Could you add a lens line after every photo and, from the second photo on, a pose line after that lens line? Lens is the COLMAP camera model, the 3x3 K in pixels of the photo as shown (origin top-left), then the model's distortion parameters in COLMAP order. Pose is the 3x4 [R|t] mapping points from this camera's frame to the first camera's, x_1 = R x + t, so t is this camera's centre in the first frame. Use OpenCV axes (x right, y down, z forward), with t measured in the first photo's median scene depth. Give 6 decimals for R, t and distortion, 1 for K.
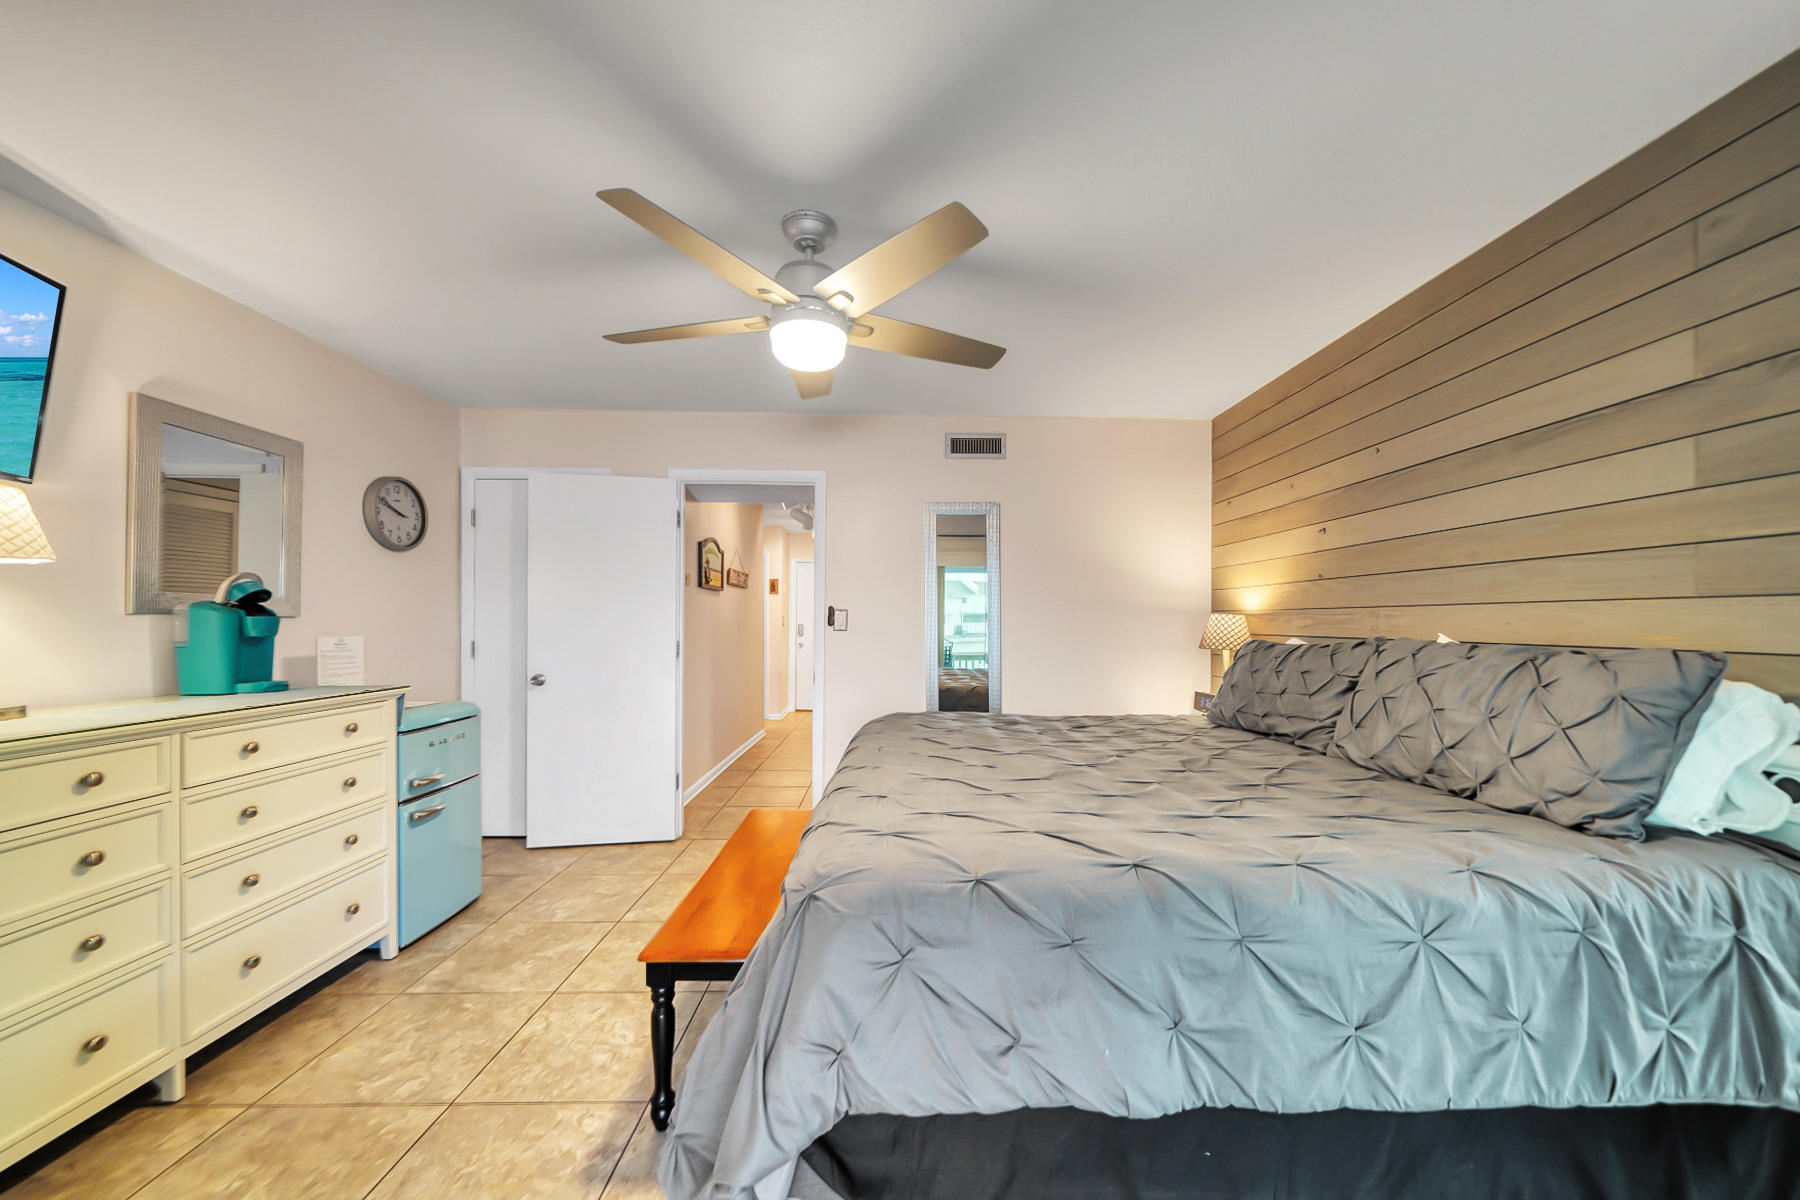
lens RADIAL K [[661.8, 0, 882.9], [0, 661.8, 613.6], [0, 0, 1]] dist [-0.005774, 0.001010]
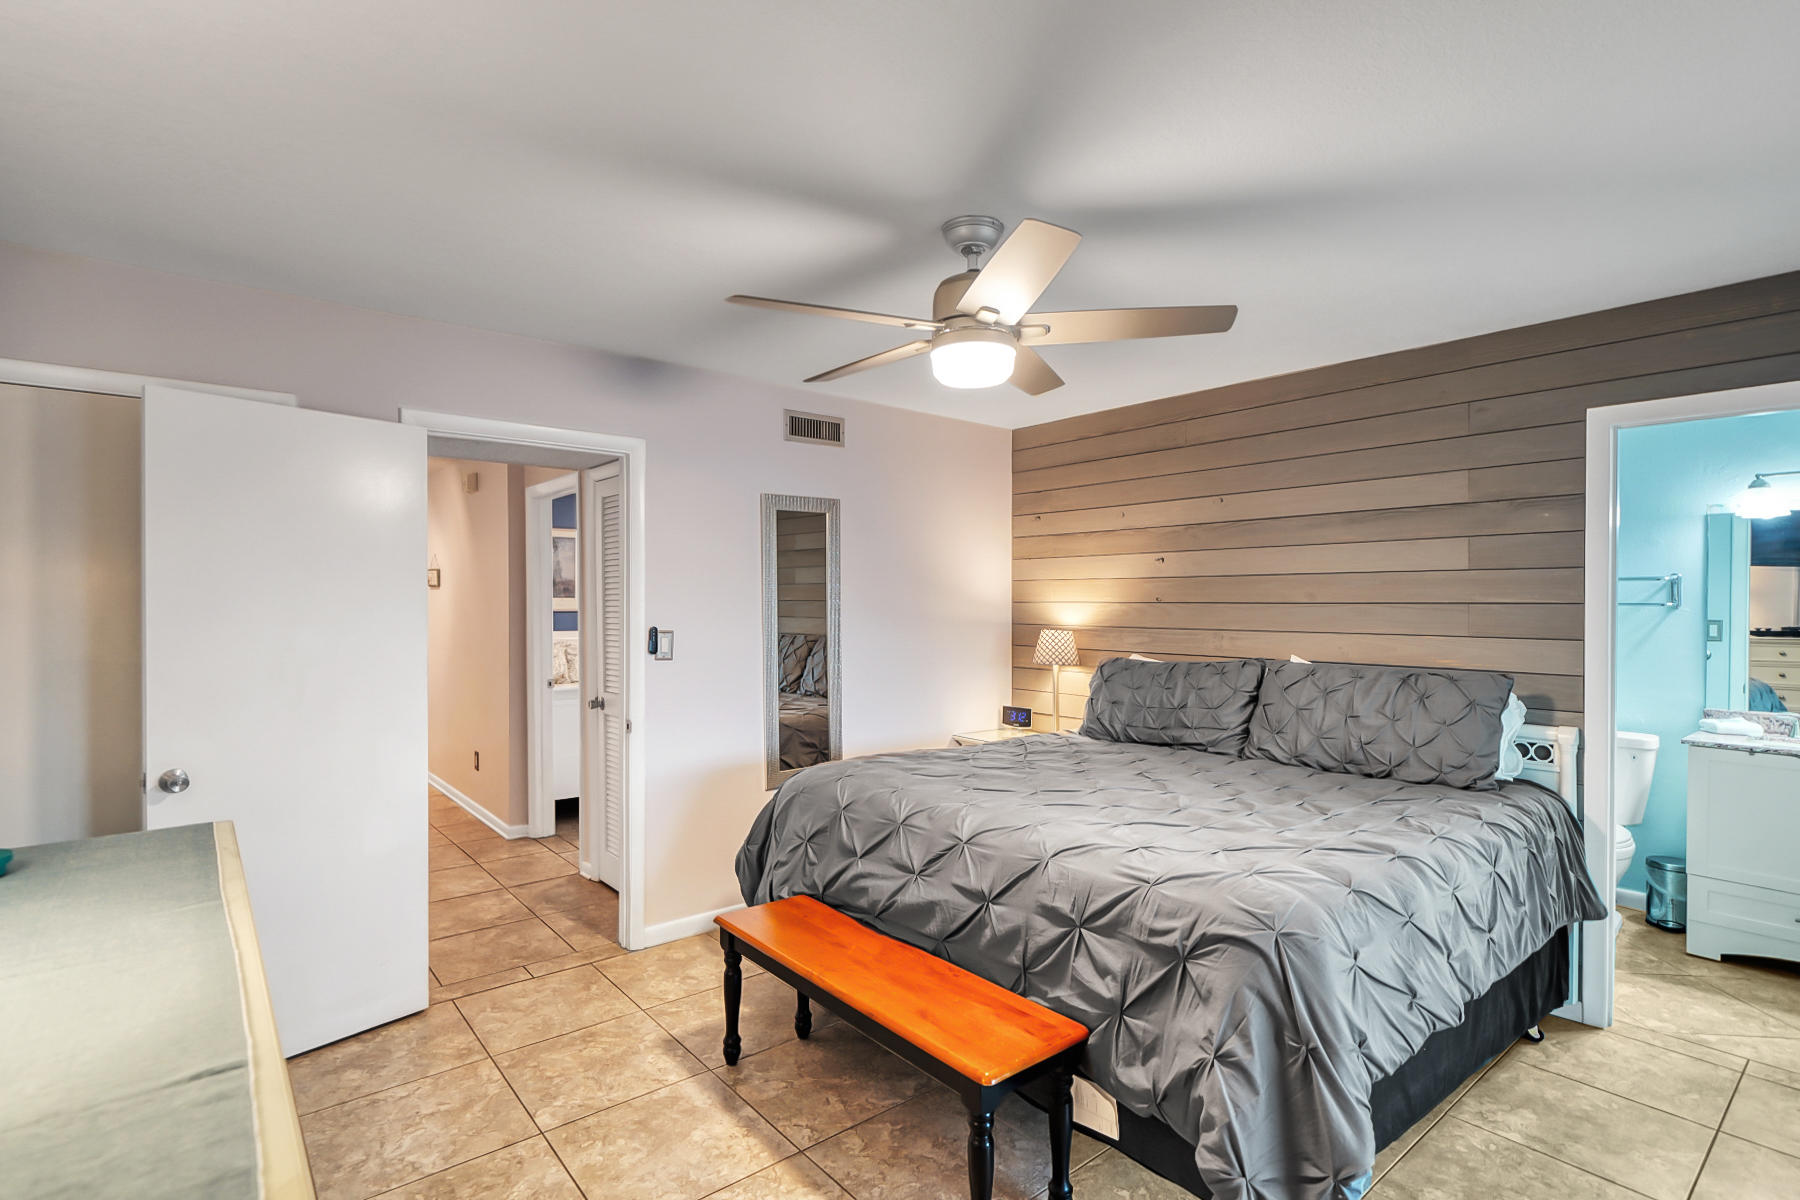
lens RADIAL K [[883.1, 0, 907.1], [0, 883.1, 604.3], [0, 0, 1]] dist [0.001704, -0.000015]
pose [[0.776775, -0.004481, 0.629763, -0.680414], [-0.003841, 0.999922, 0.011853, -0.070160], [-0.629767, -0.011626, 0.776697, 0.098980]]
